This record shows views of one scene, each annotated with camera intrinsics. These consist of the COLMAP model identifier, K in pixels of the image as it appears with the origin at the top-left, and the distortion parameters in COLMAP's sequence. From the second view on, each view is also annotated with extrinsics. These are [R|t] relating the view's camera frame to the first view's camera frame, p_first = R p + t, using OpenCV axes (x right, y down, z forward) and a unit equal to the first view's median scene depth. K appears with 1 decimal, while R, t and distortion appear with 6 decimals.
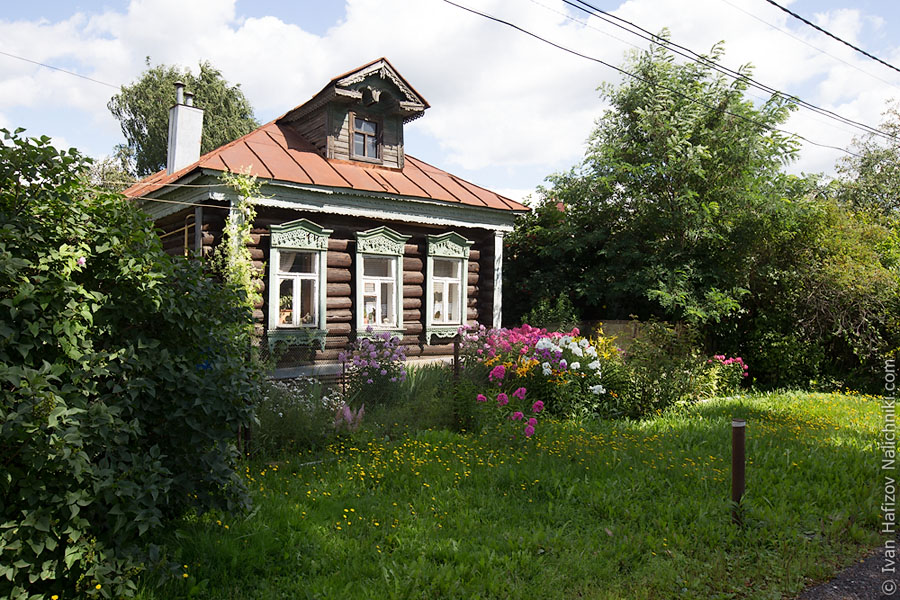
lens RADIAL K [[711.7, 0, 449.6], [0, 711.7, 304.4], [0, 0, 1]] dist [0.007972, -0.001465]
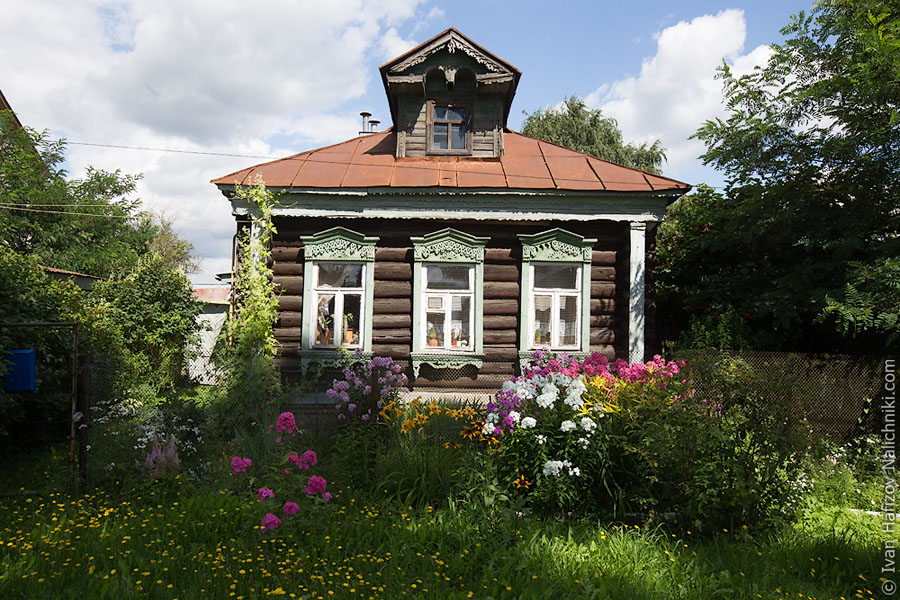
lens RADIAL K [[648.2, 0, 449.9], [0, 648.2, 294.5], [0, 0, 1]] dist [-0.006090, 0.000318]
pose [[0.760646, -0.021472, -0.648812, 0.387272], [-0.006490, 0.999151, -0.040675, -0.002481], [0.649135, 0.035150, 0.759861, 0.424704]]
